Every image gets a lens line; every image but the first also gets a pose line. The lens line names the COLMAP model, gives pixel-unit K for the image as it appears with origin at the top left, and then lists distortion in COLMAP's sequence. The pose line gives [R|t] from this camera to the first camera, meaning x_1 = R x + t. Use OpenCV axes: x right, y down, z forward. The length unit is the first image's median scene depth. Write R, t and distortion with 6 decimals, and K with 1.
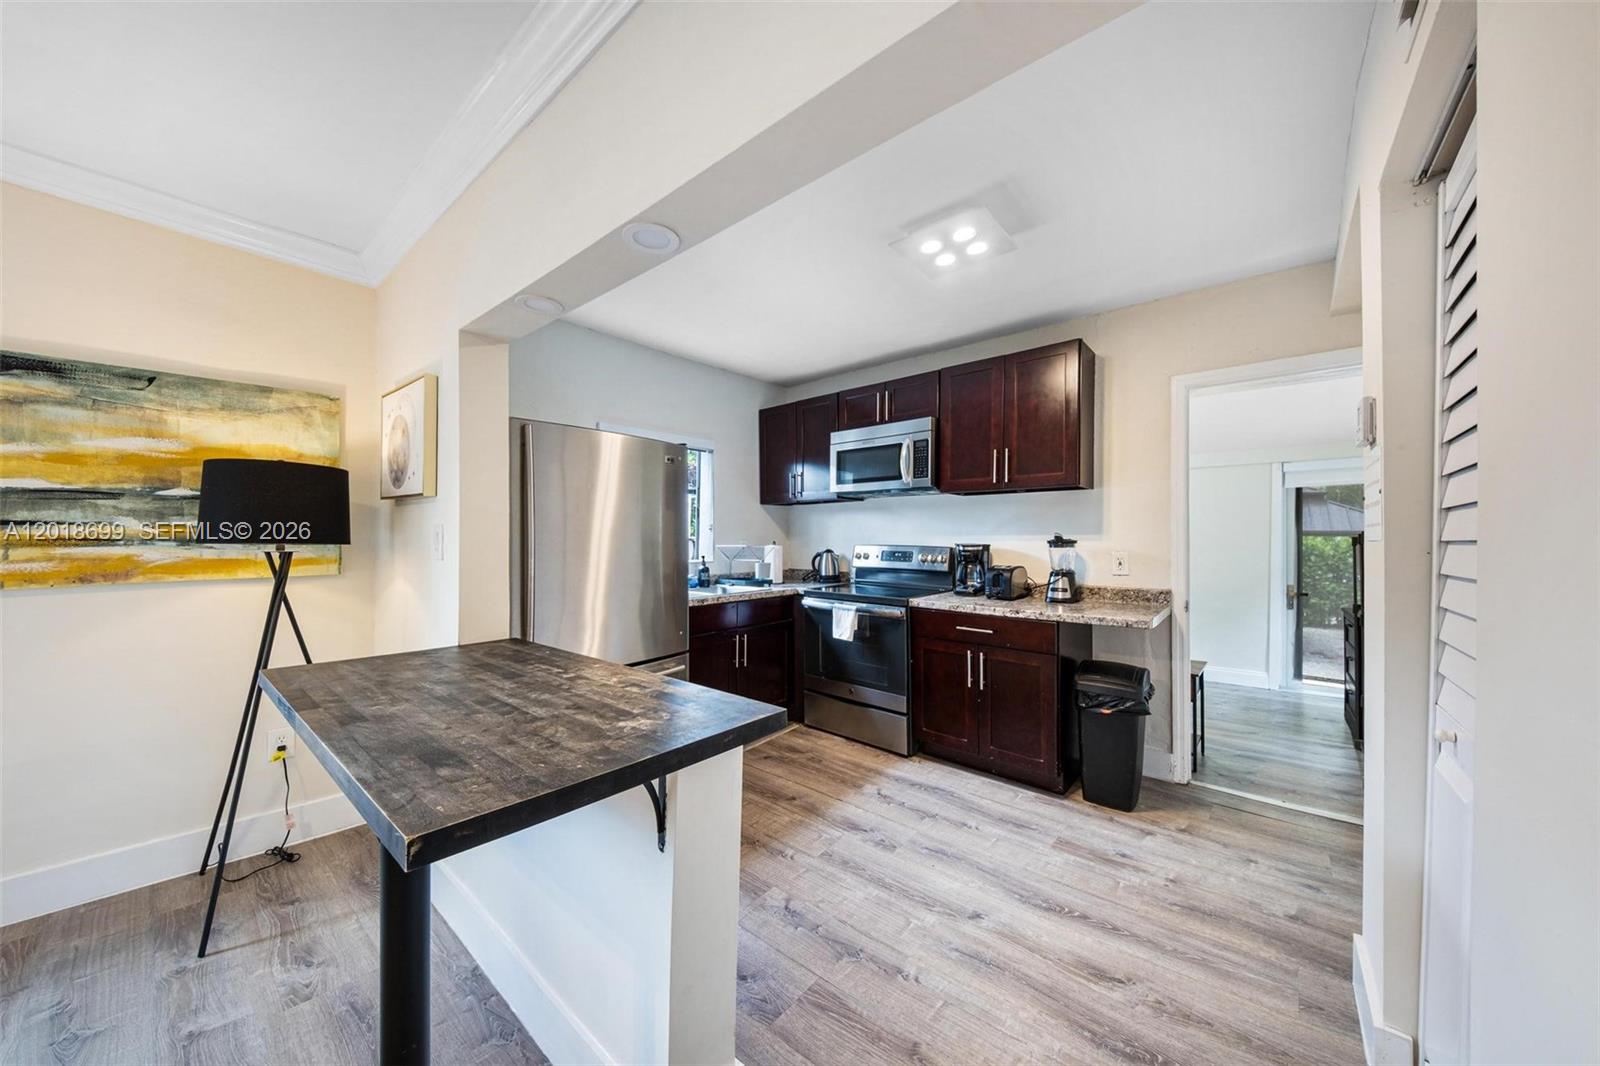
lens RADIAL K [[545.7, 0, 783.3], [0, 545.7, 542.7], [0, 0, 1]] dist [0.016918, -0.007449]
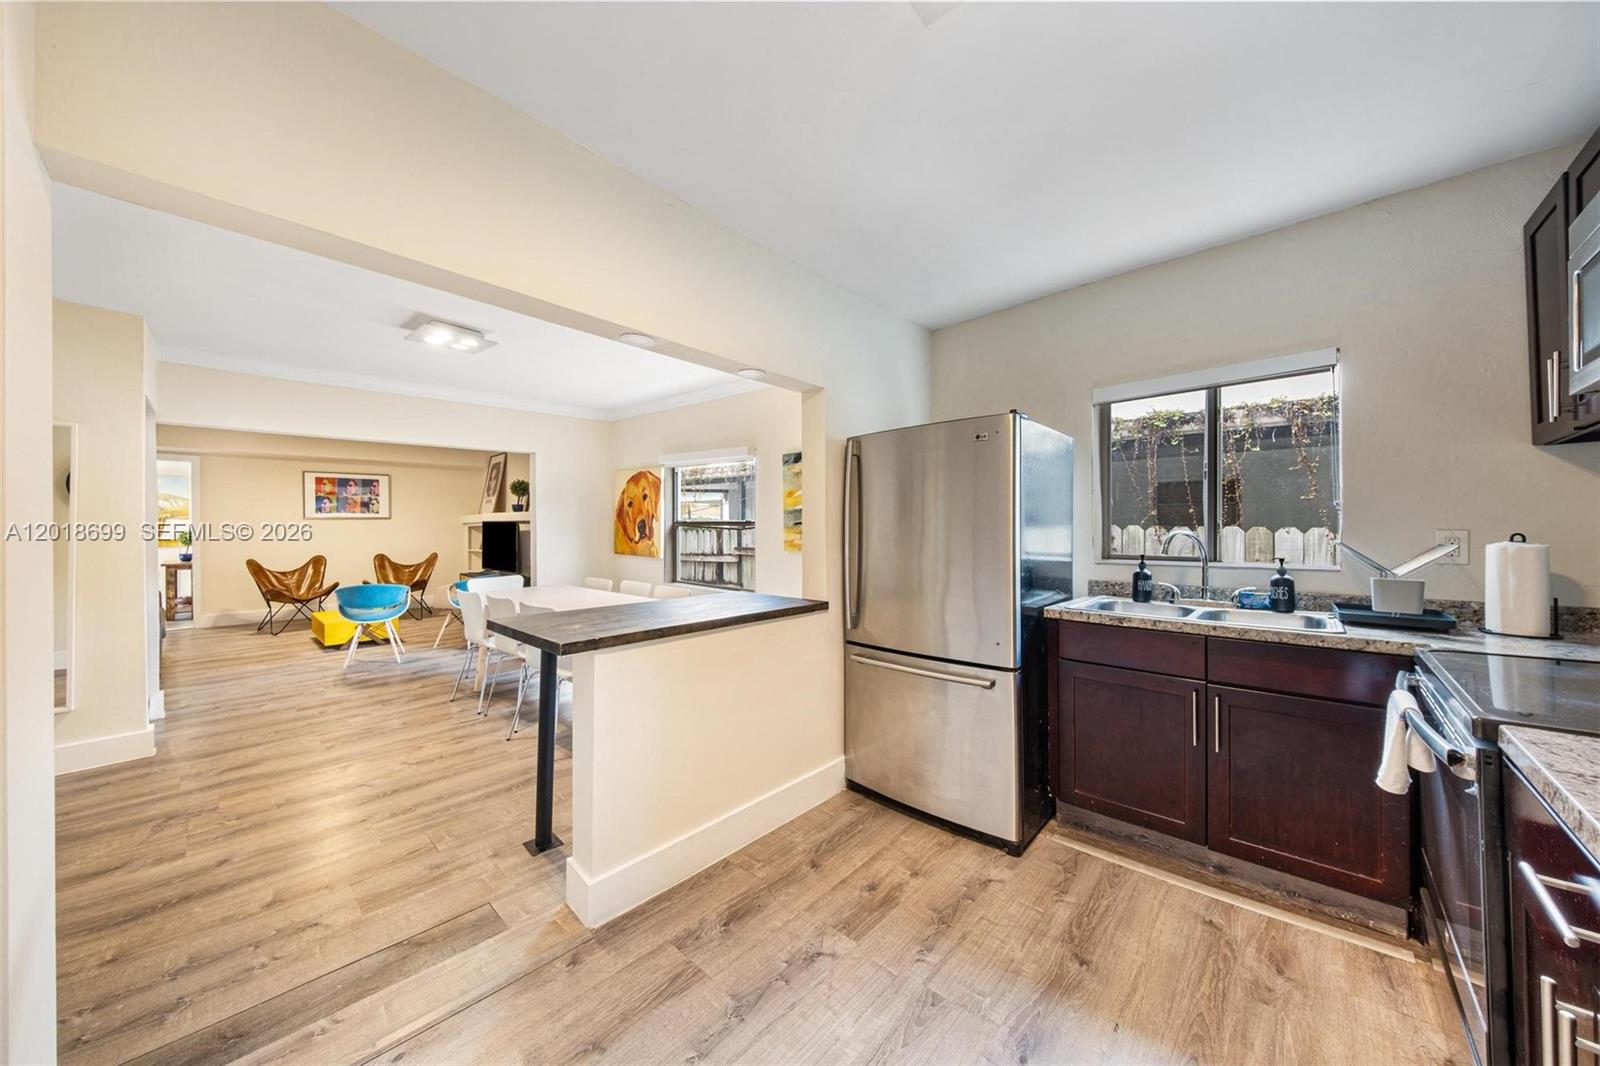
lens RADIAL K [[545.7, 0, 810.0], [0, 545.7, 528.0], [0, 0, 1]] dist [0.016918, -0.007449]
pose [[-0.003908, -0.005064, -0.999980, 0.584649], [-0.004843, 0.999976, -0.005045, -0.003160], [0.999981, 0.004823, -0.003933, 0.655972]]
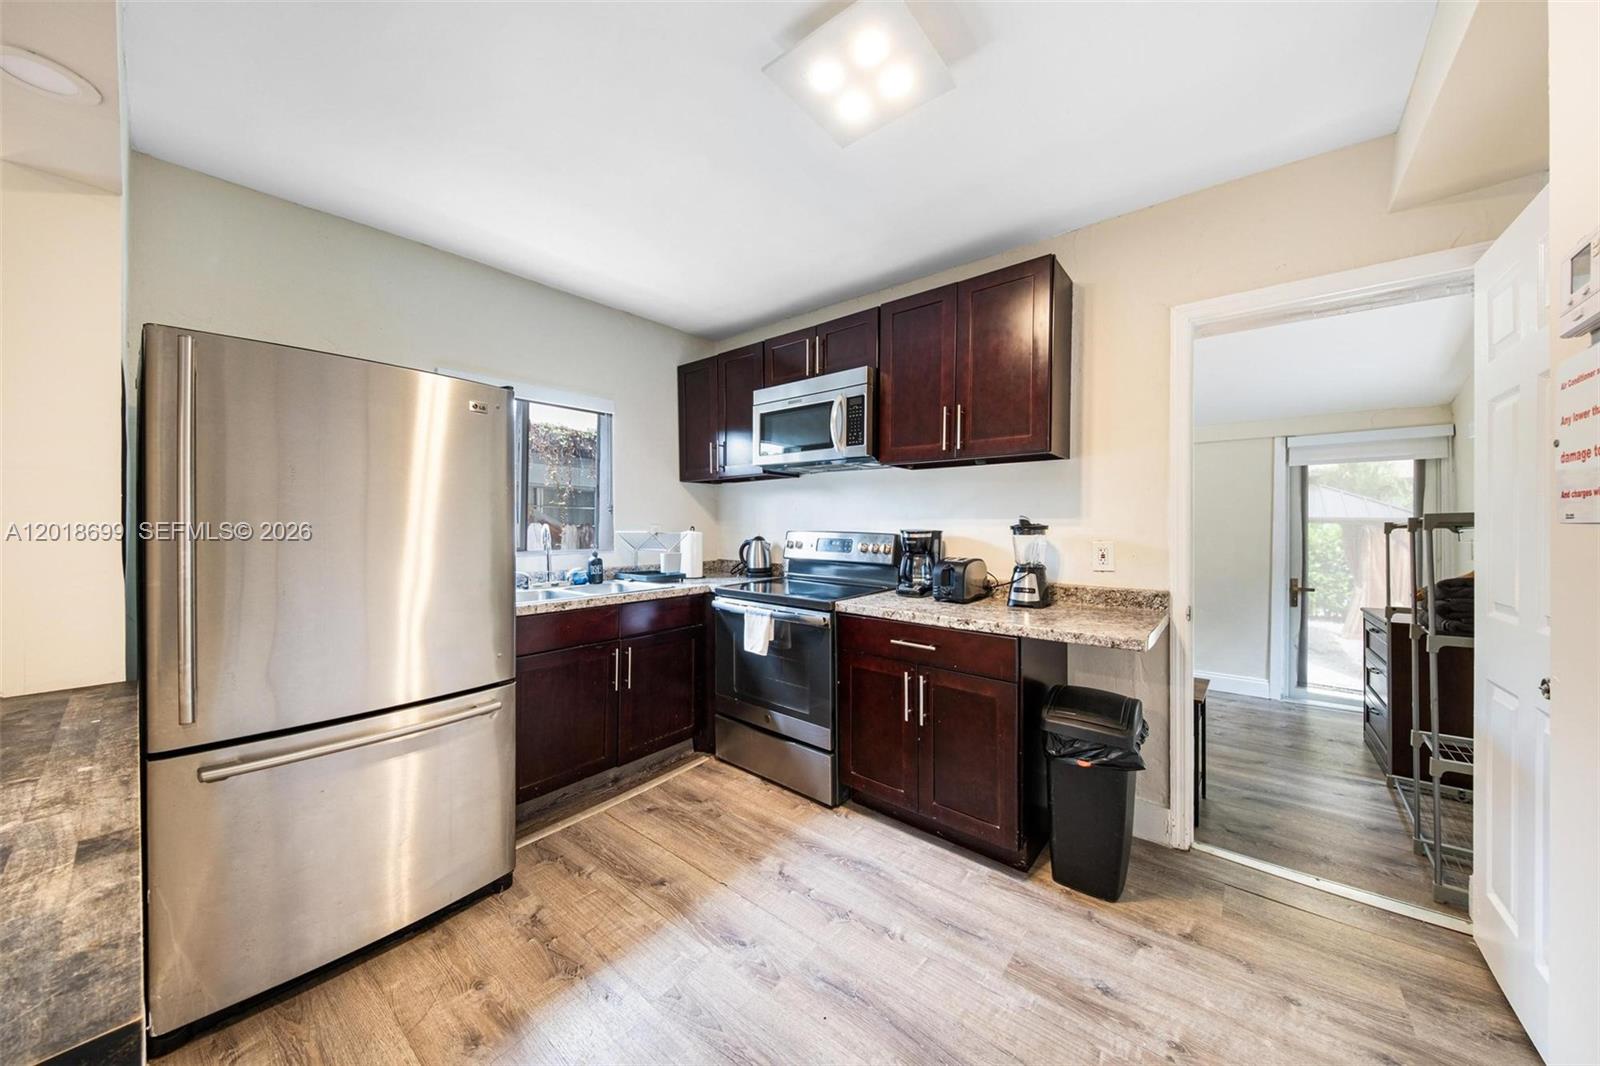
lens RADIAL K [[545.7, 0, 800.6], [0, 545.7, 531.8], [0, 0, 1]] dist [0.016918, -0.007449]
pose [[0.998907, 0.002939, 0.046642, 0.155464], [-0.003062, 0.999992, 0.002552, 0.004089], [-0.046634, -0.002692, 0.998908, 0.253929]]
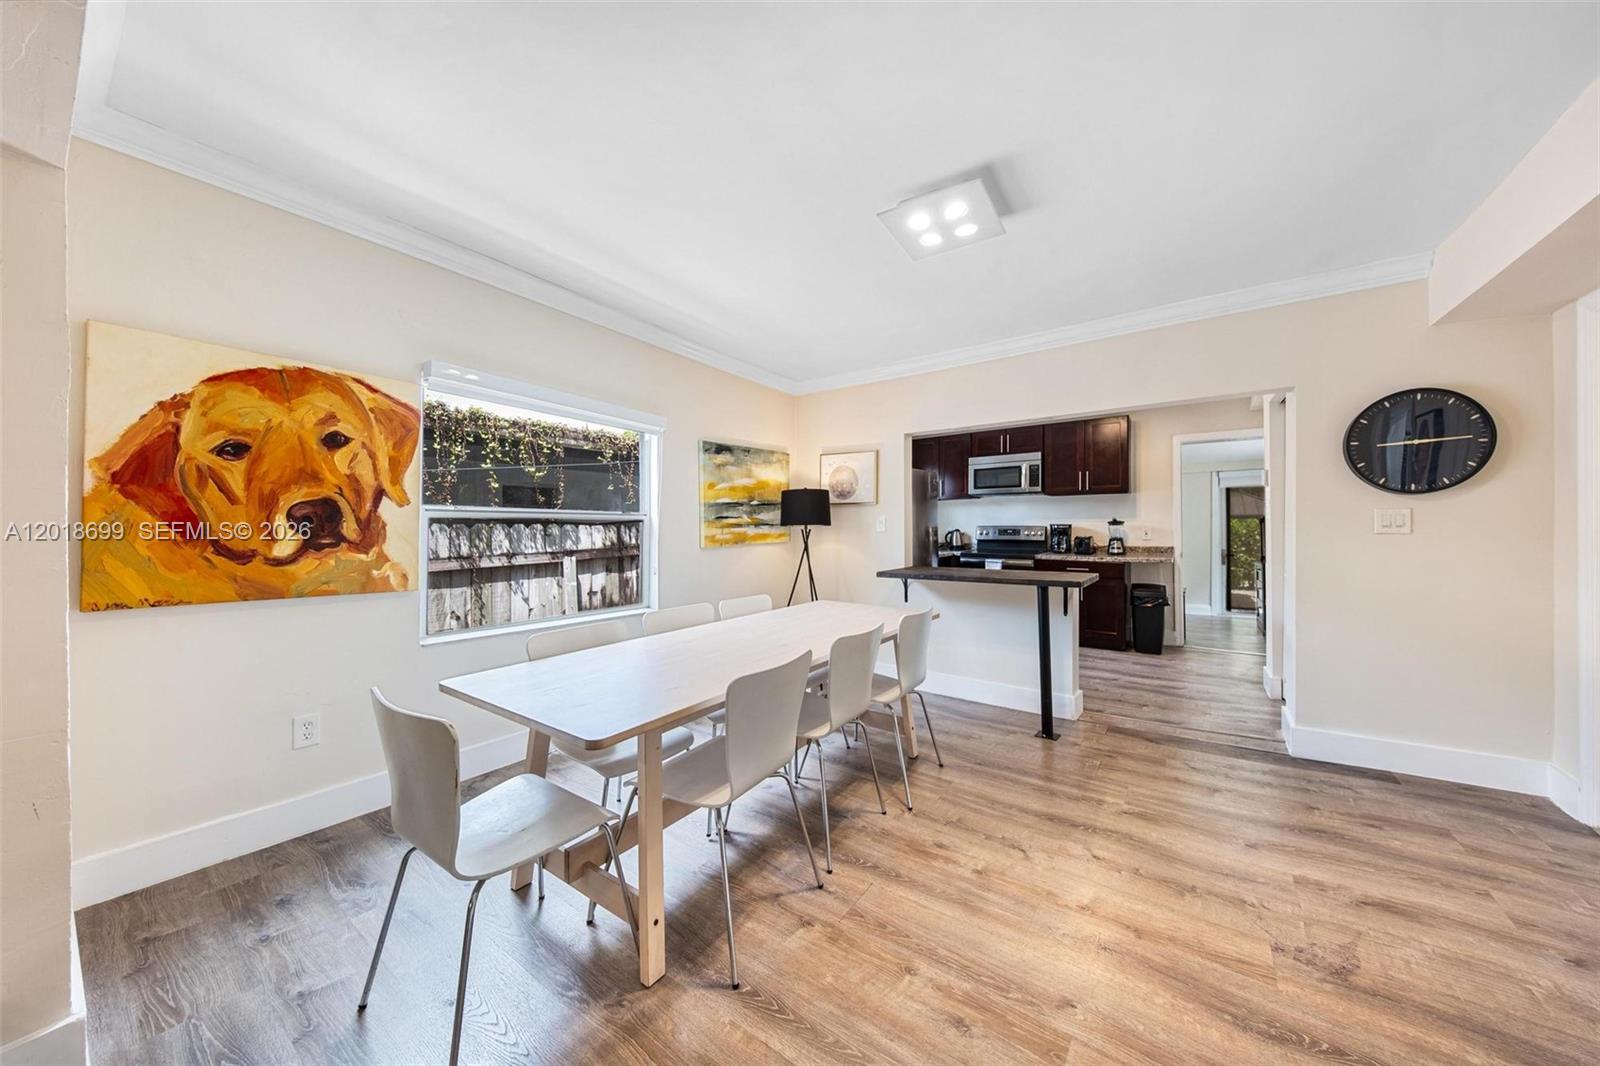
lens RADIAL K [[545.7, 0, 798.0], [0, 545.7, 528.4], [0, 0, 1]] dist [0.016918, -0.007449]
pose [[0.994131, -0.011437, 0.107580, -0.834035], [0.011640, 0.999931, -0.001257, 0.009591], [-0.107559, 0.002502, 0.994196, -0.803325]]
